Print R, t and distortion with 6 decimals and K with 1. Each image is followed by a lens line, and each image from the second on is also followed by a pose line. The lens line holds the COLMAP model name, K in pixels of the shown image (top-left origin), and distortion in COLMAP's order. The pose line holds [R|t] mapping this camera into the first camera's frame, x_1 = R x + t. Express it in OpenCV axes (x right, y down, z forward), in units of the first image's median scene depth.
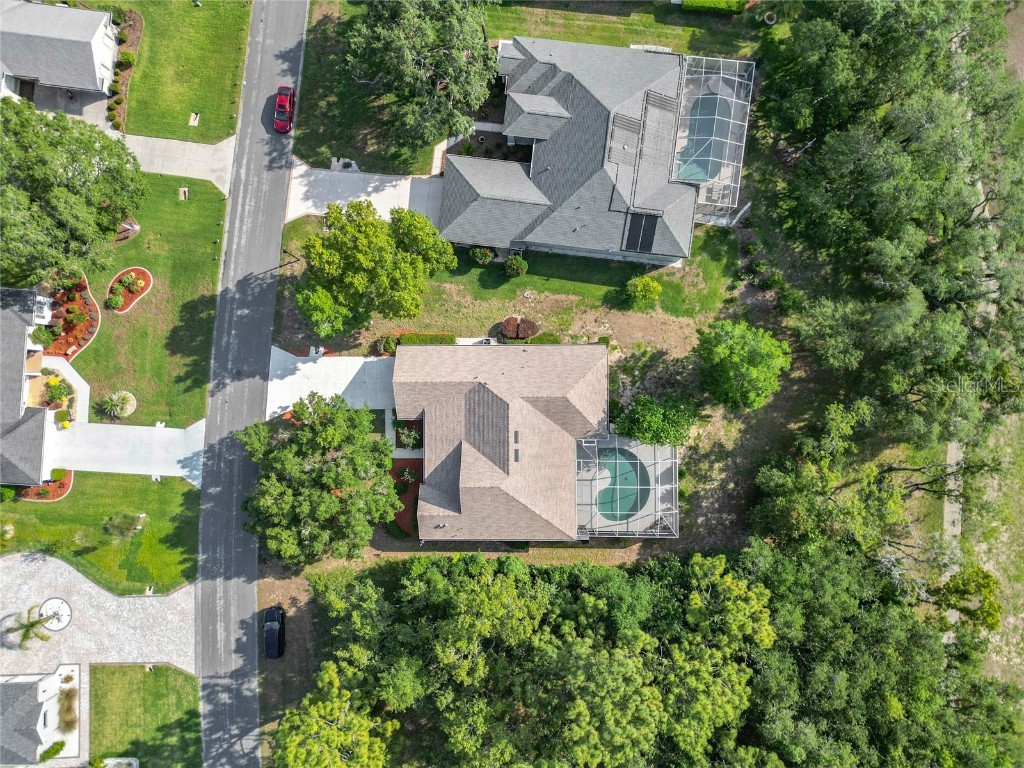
lens RADIAL K [[726.8, 0, 509.9], [0, 726.8, 383.8], [0, 0, 1]] dist [0.076264, -0.070470]
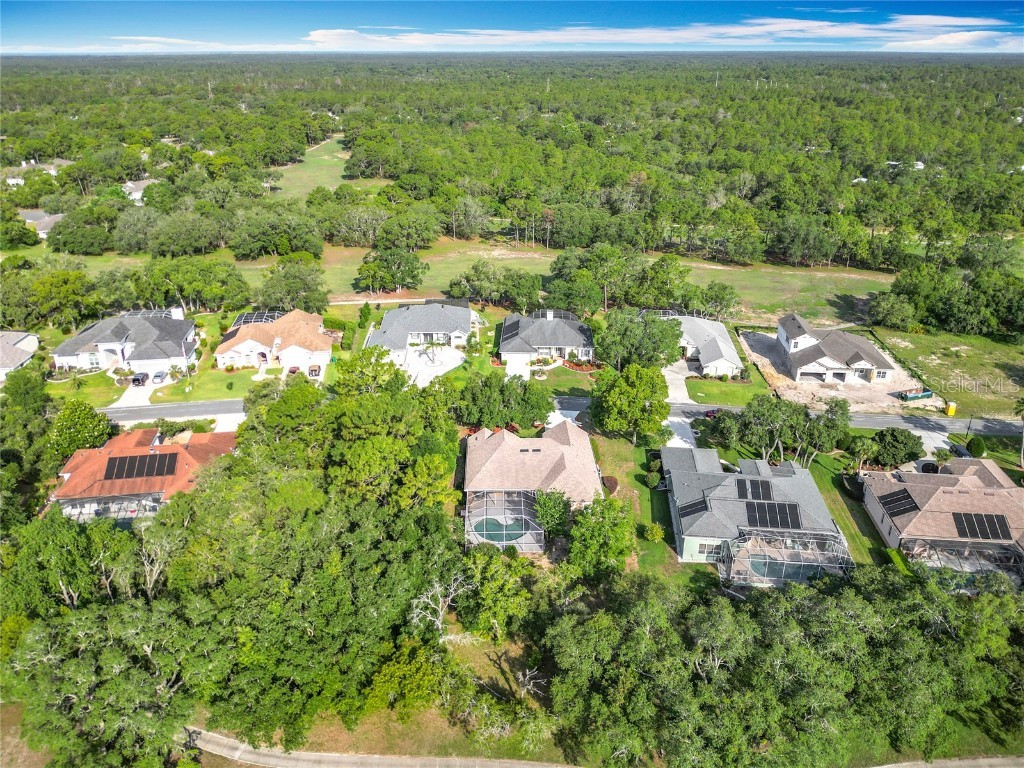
lens RADIAL K [[751.0, 0, 507.7], [0, 751.0, 382.9], [0, 0, 1]] dist [0.080746, -0.148457]
pose [[0.016703, 0.435993, -0.899795, 1.242039], [-0.999697, 0.023551, -0.007146, 0.129322], [0.018076, 0.899642, 0.436254, 0.171706]]
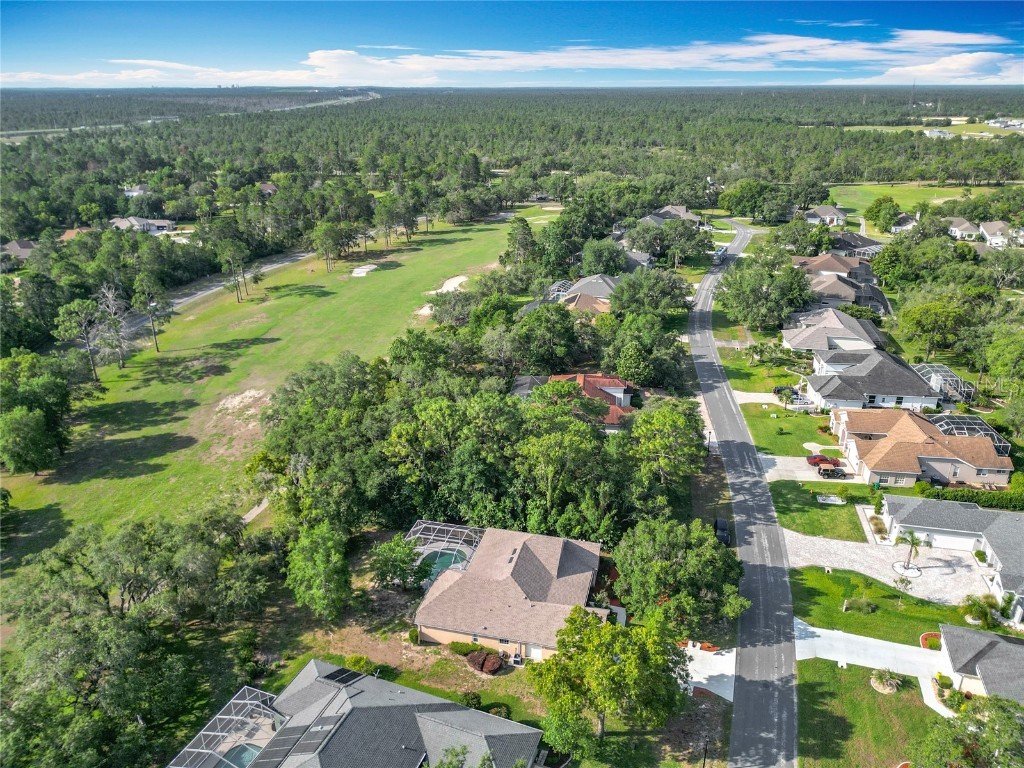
lens RADIAL K [[746.5, 0, 508.4], [0, 746.5, 379.3], [0, 0, 1]] dist [0.049649, -0.074885]
pose [[-0.967227, -0.054987, 0.247888, -0.263806], [0.251512, -0.341430, 0.905631, -0.900483], [0.034839, 0.938297, 0.344070, 0.244623]]
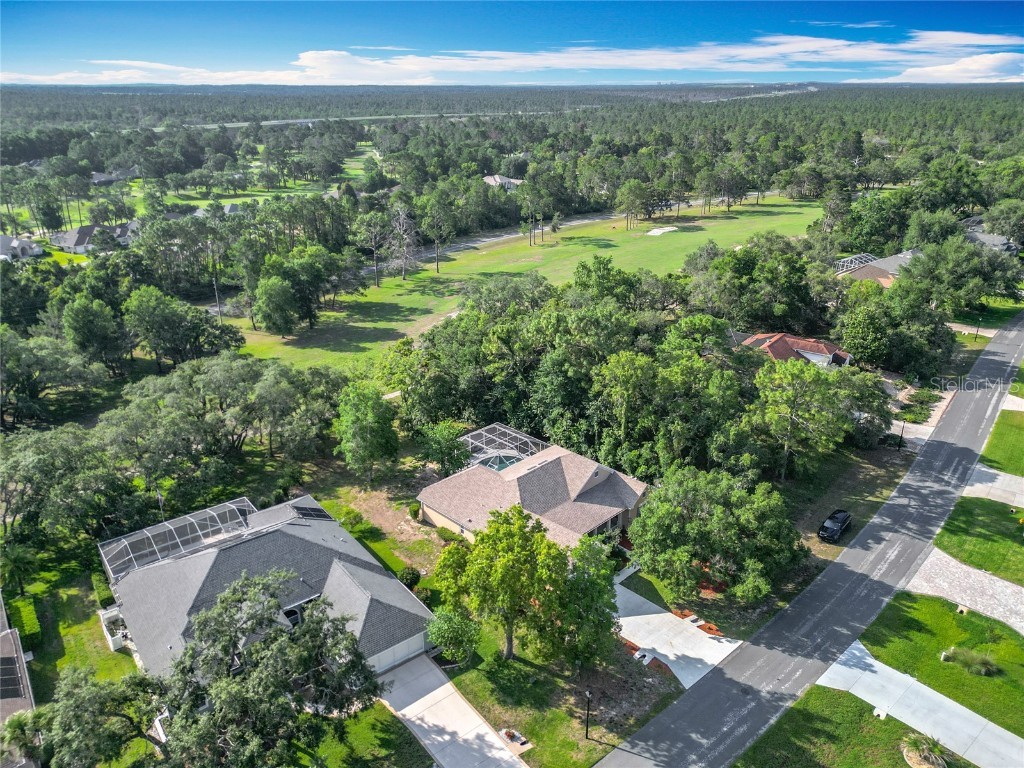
lens RADIAL K [[739.1, 0, 504.0], [0, 739.1, 385.9], [0, 0, 1]] dist [0.070606, -0.072175]
pose [[-0.700415, -0.232495, 0.674808, -0.649472], [0.713535, -0.250544, 0.654290, -0.623842], [0.016950, 0.939773, 0.341378, 0.442912]]
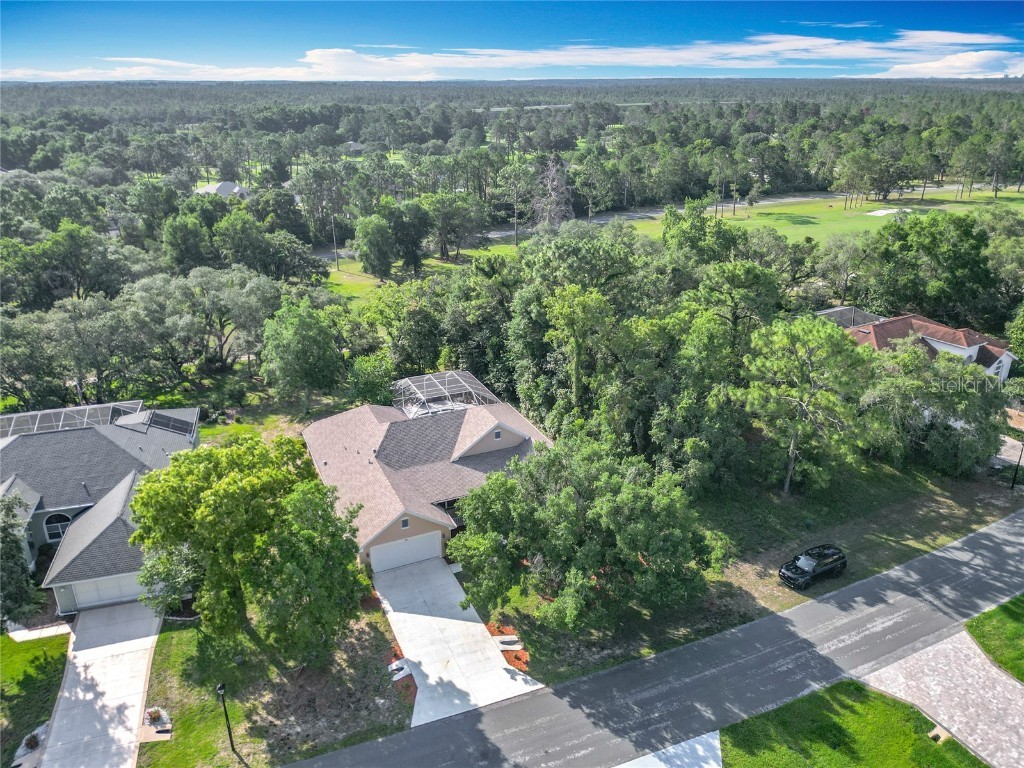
lens RADIAL K [[747.1, 0, 505.2], [0, 747.1, 390.3], [0, 0, 1]] dist [0.047882, -0.065358]
pose [[-0.399038, -0.315694, 0.860875, -0.746454], [0.916931, -0.139968, 0.373693, -0.160021], [0.002522, 0.938481, 0.345322, 0.597146]]
